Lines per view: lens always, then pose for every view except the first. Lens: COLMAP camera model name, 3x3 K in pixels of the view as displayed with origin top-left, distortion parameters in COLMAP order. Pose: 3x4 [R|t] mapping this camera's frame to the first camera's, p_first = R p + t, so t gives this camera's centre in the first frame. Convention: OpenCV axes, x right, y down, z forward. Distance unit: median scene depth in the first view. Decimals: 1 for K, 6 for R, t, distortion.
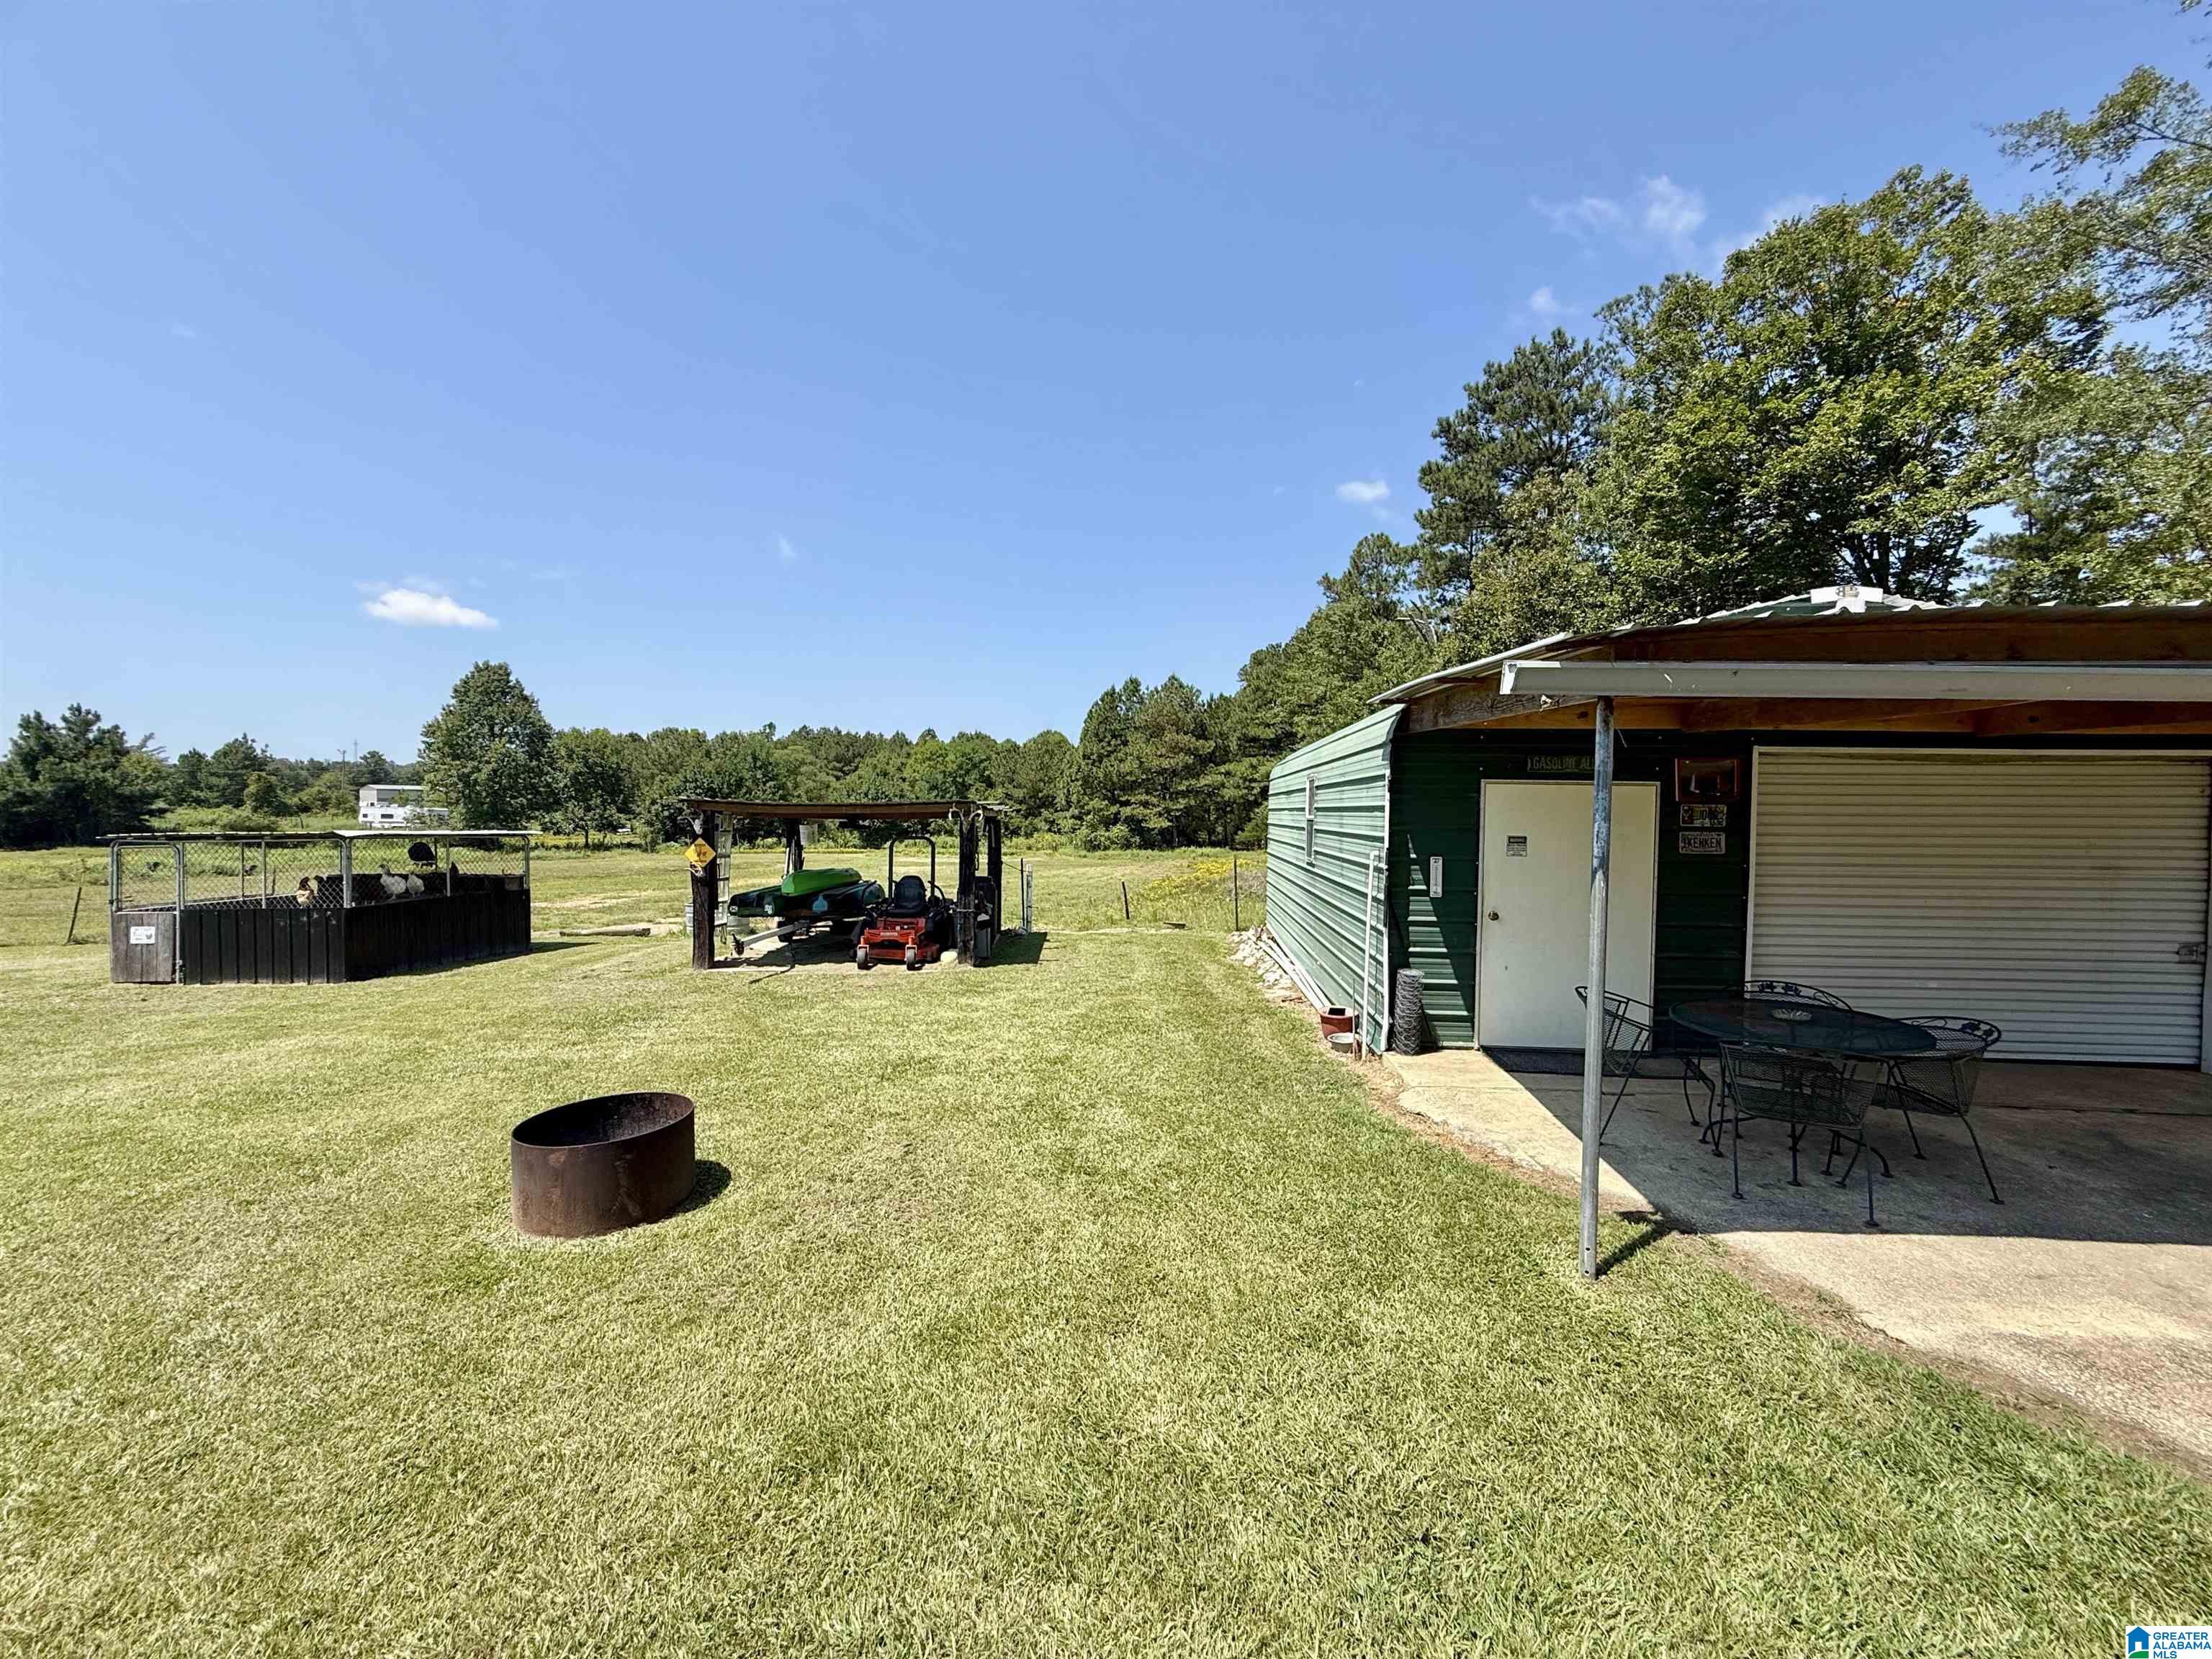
lens RADIAL K [[883.5, 0, 1101.8], [0, 883.5, 822.4], [0, 0, 1]] dist [0.000870, 0.000324]
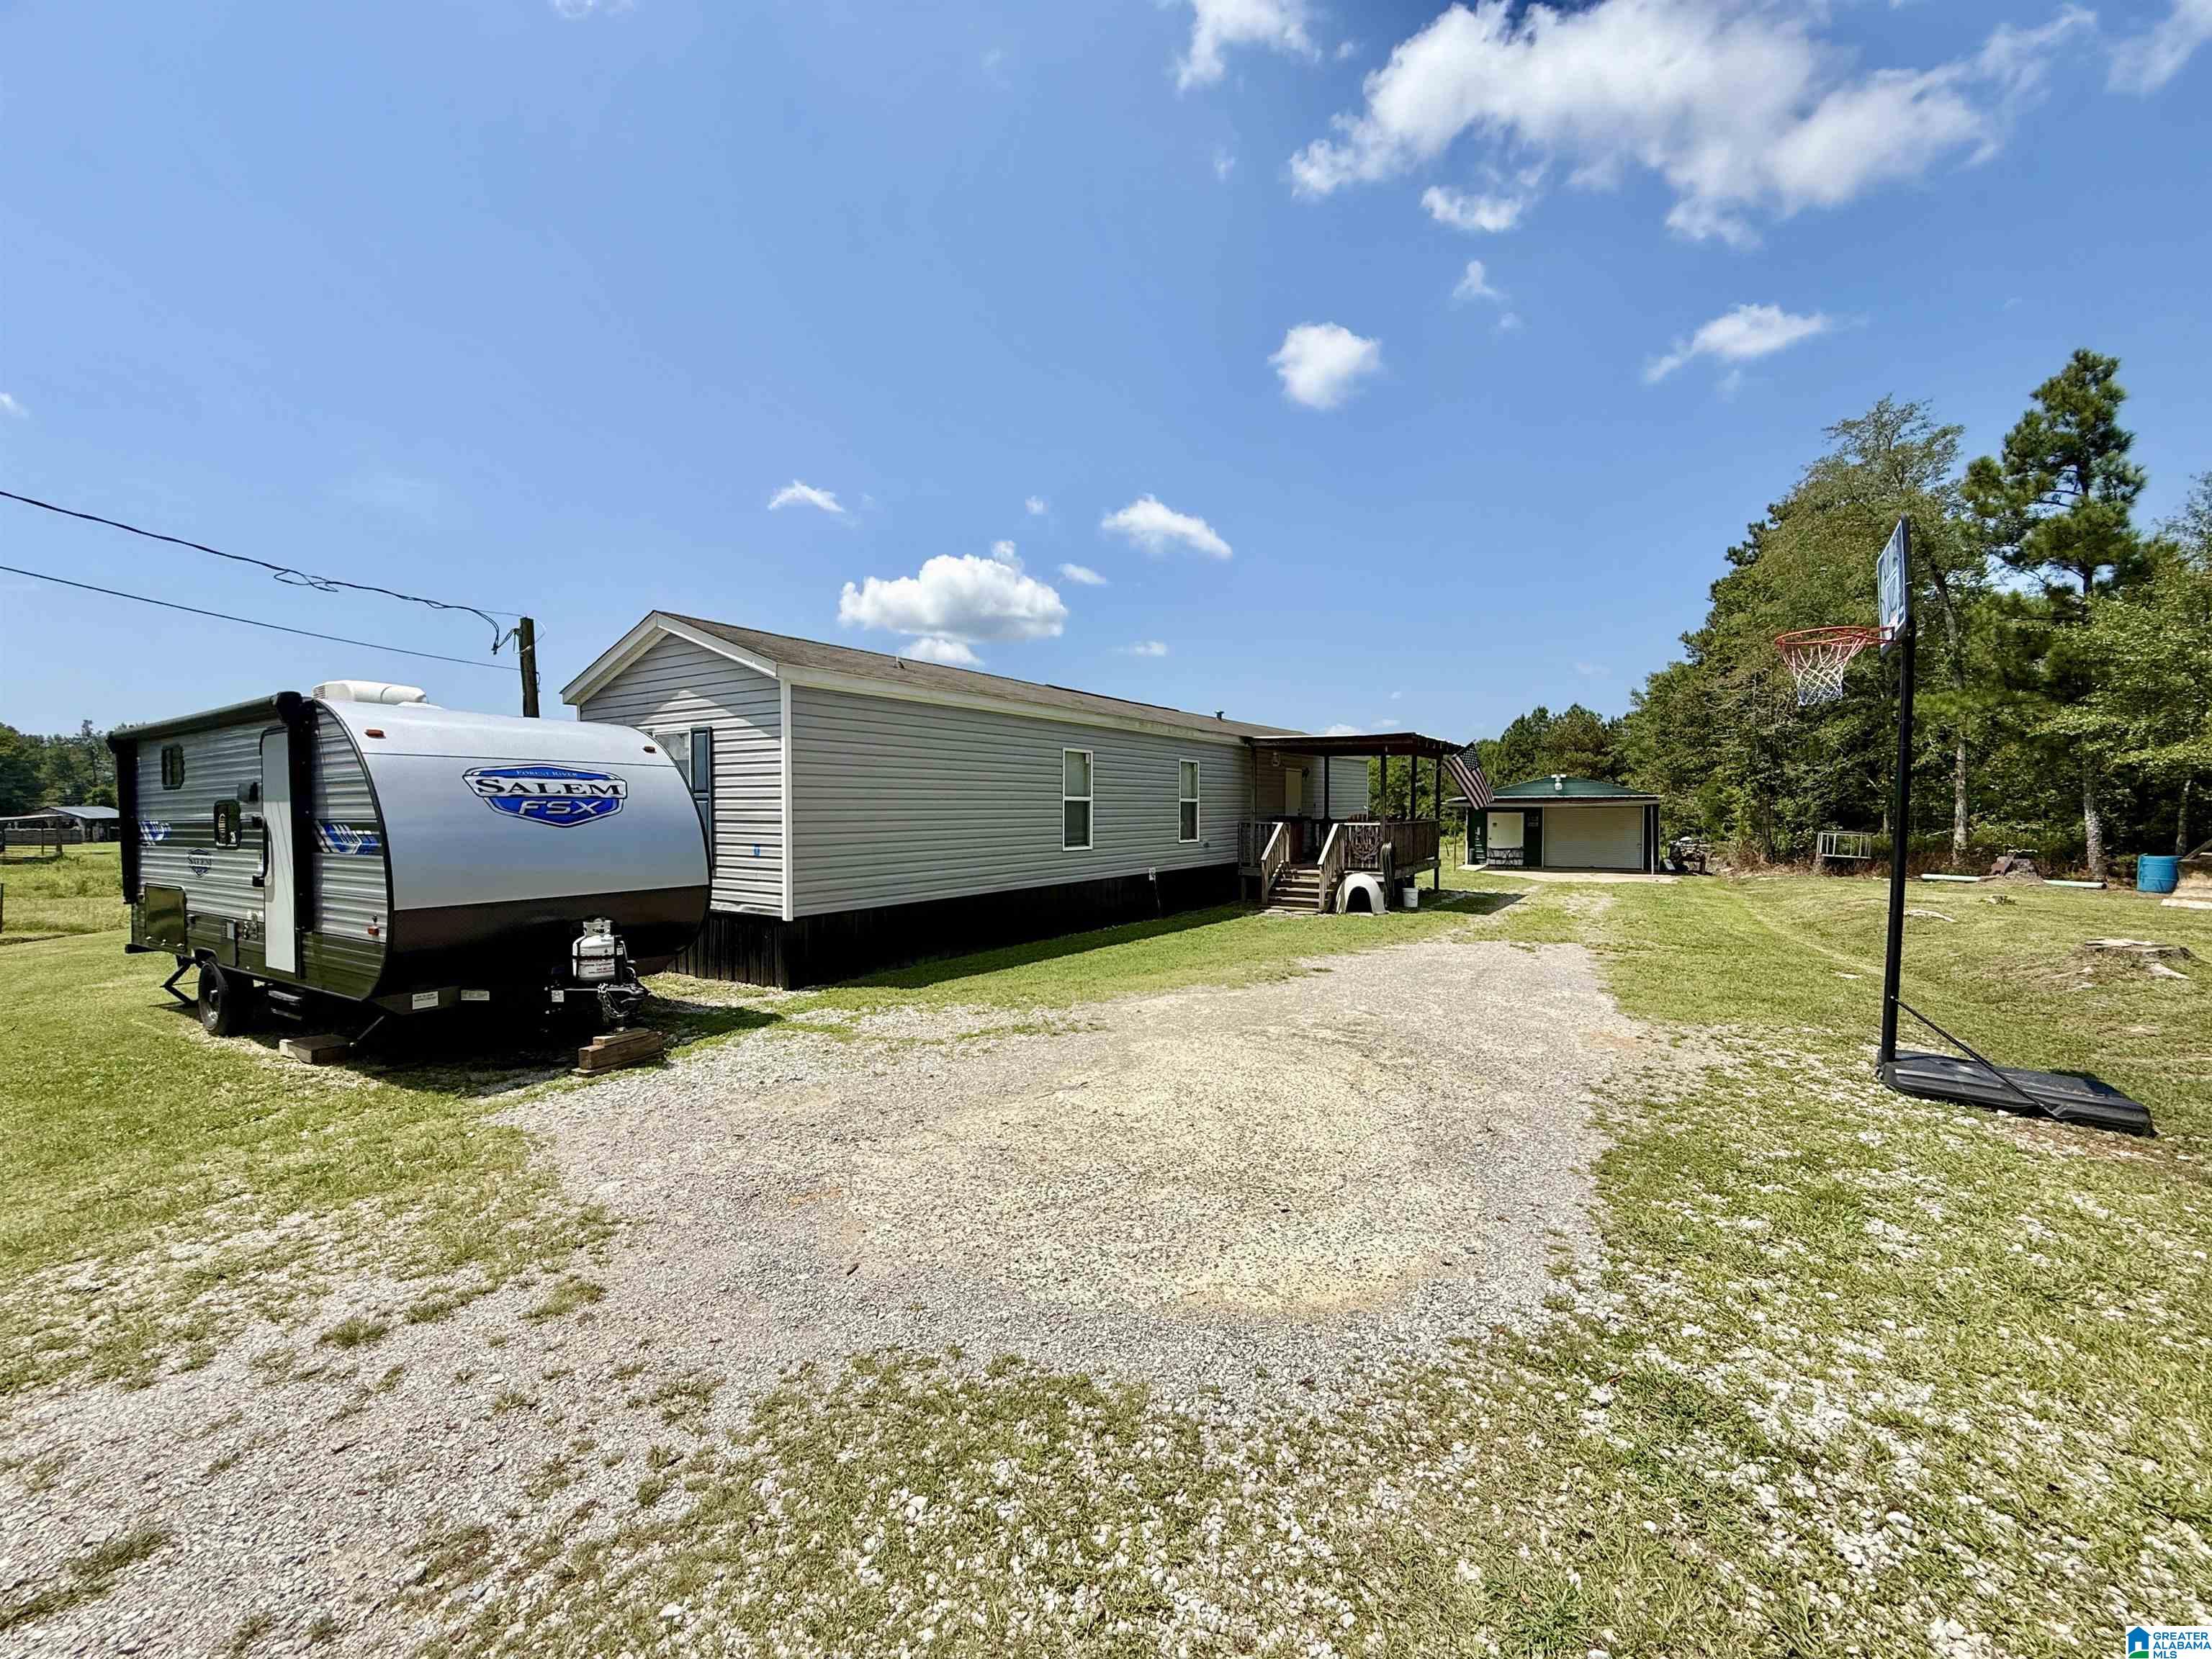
lens RADIAL K [[883.5, 0, 1107.6], [0, 883.5, 834.1], [0, 0, 1]] dist [0.000870, 0.000324]
pose [[0.885466, -0.004782, -0.464680, 0.487226], [0.008928, 0.999938, 0.006722, 0.010841], [0.464619, -0.010100, 0.885453, -2.613231]]
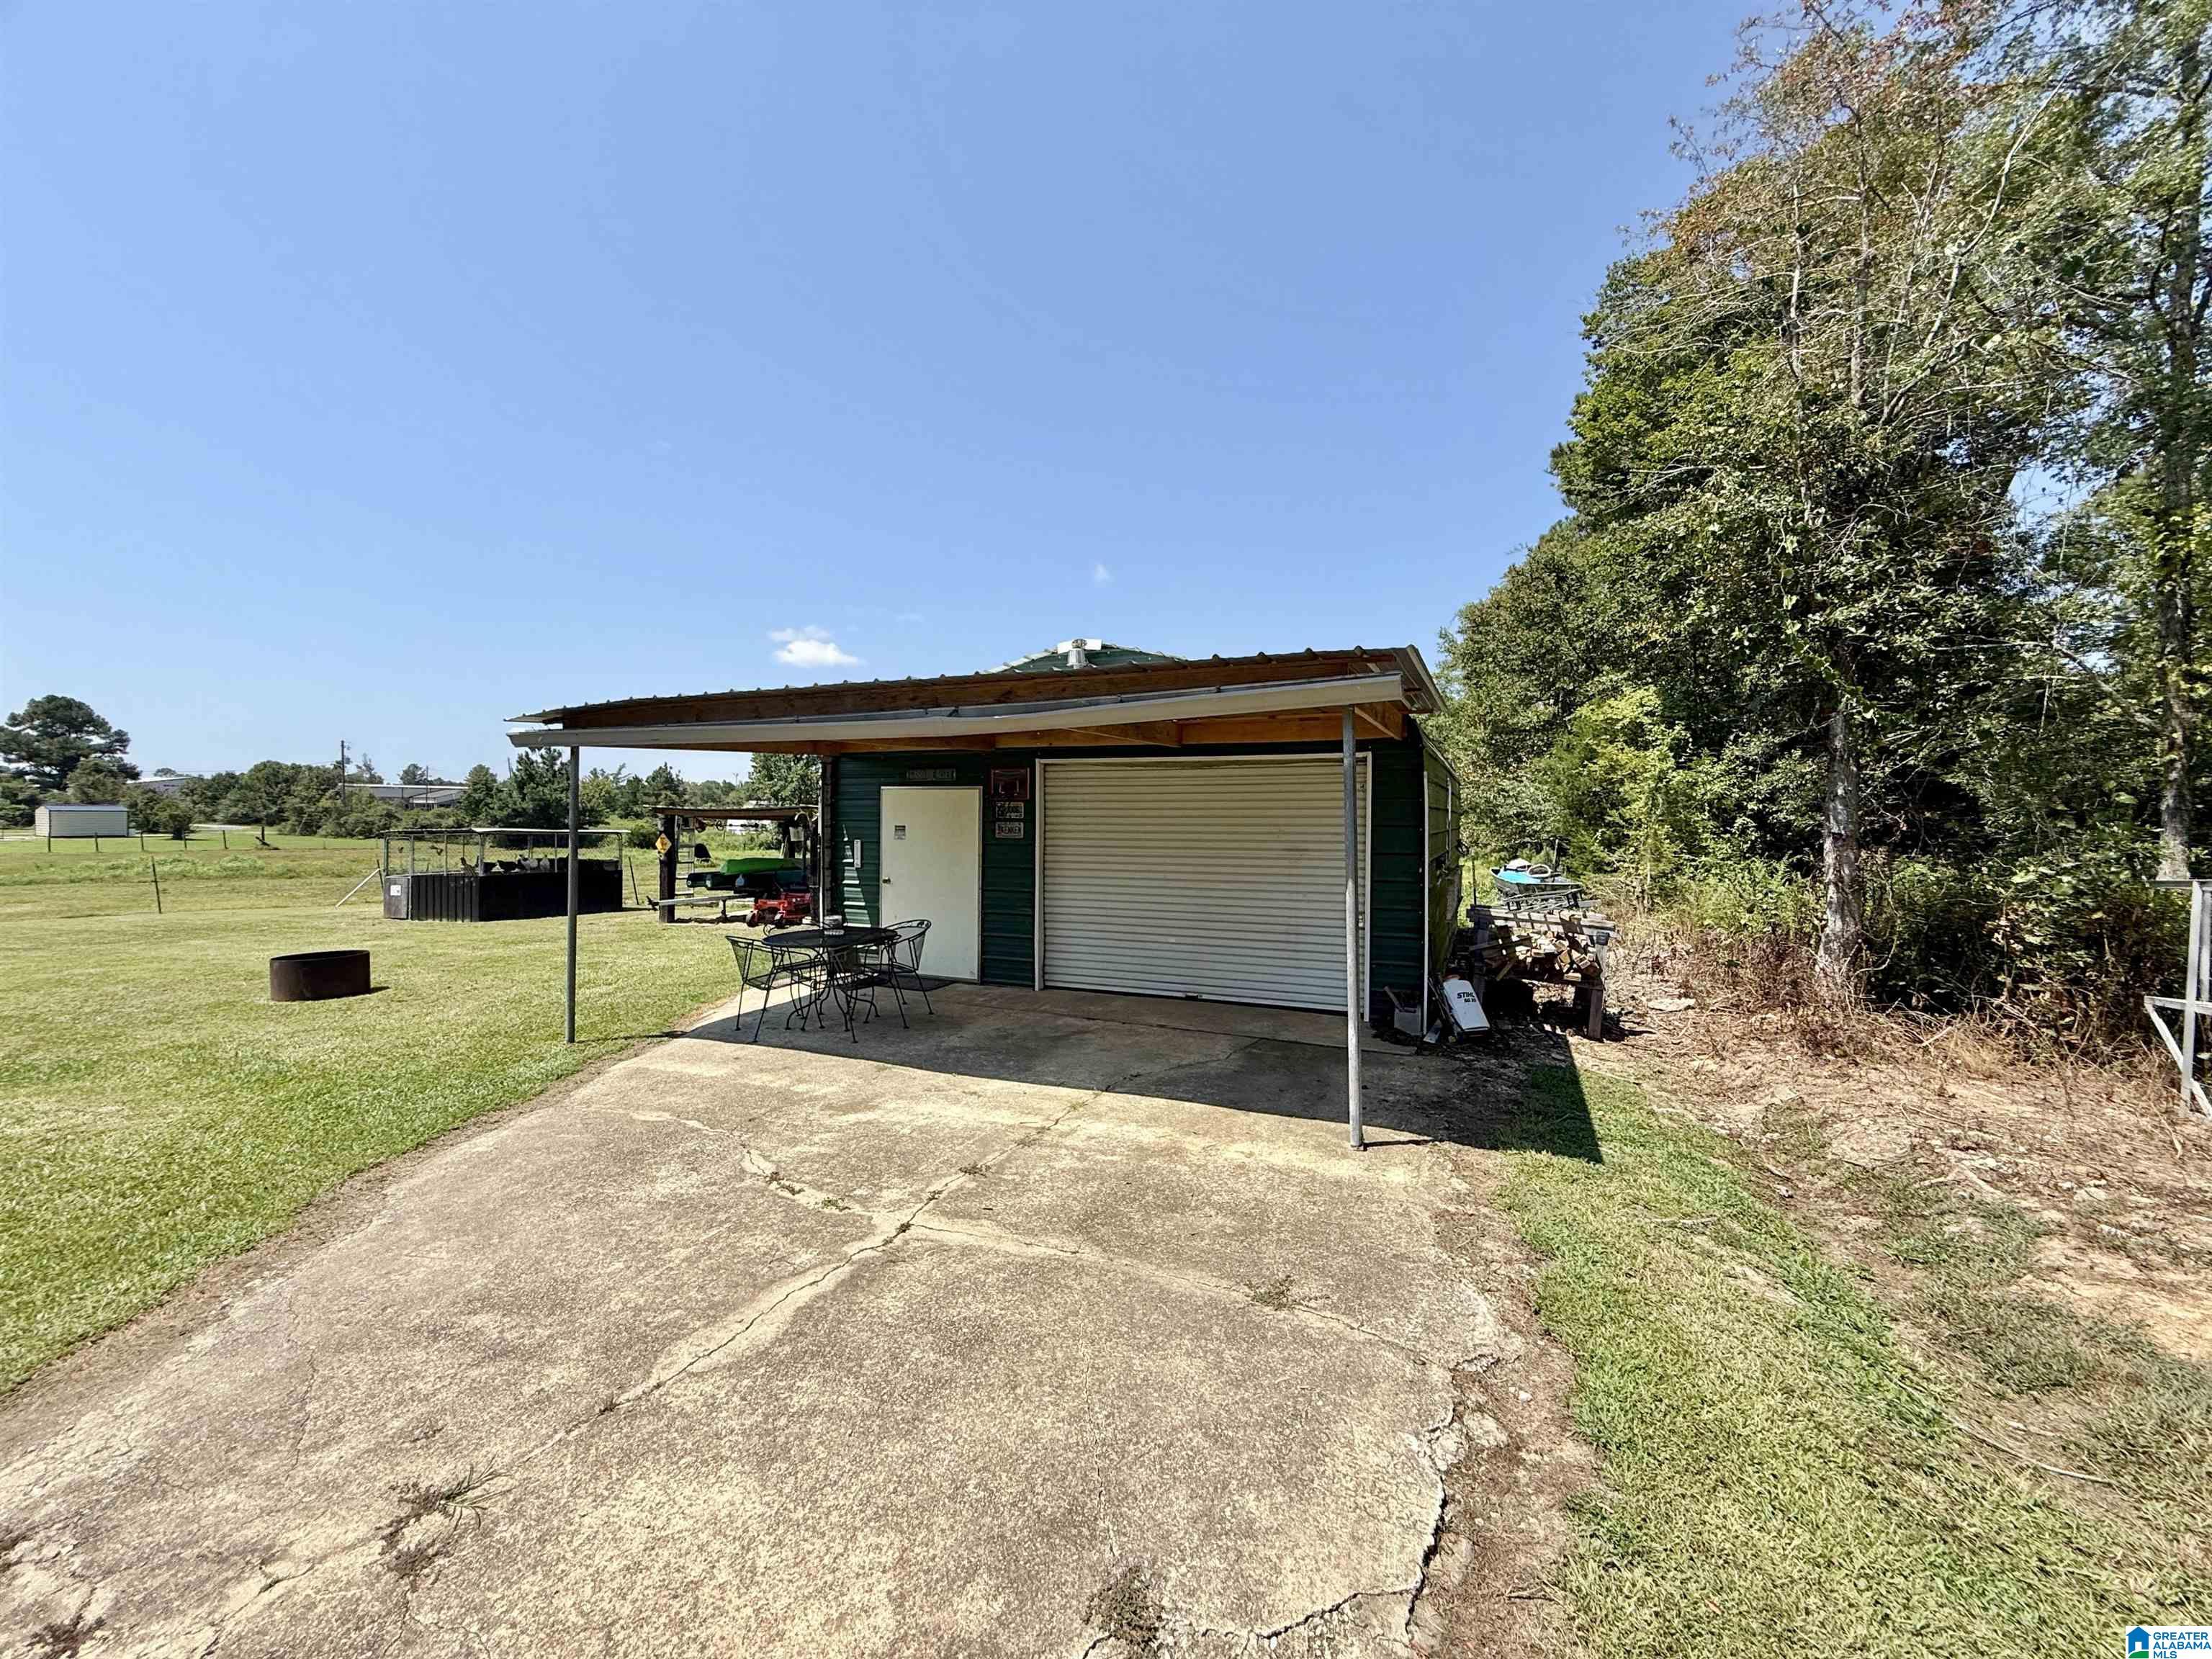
lens RADIAL K [[883.5, 0, 1108.9], [0, 883.5, 825.7], [0, 0, 1]] dist [0.000870, 0.000324]
pose [[0.945691, -0.002711, -0.325056, 0.712918], [0.000590, 0.999978, -0.006622, 0.014592], [0.325067, 0.006070, 0.945672, -0.144971]]
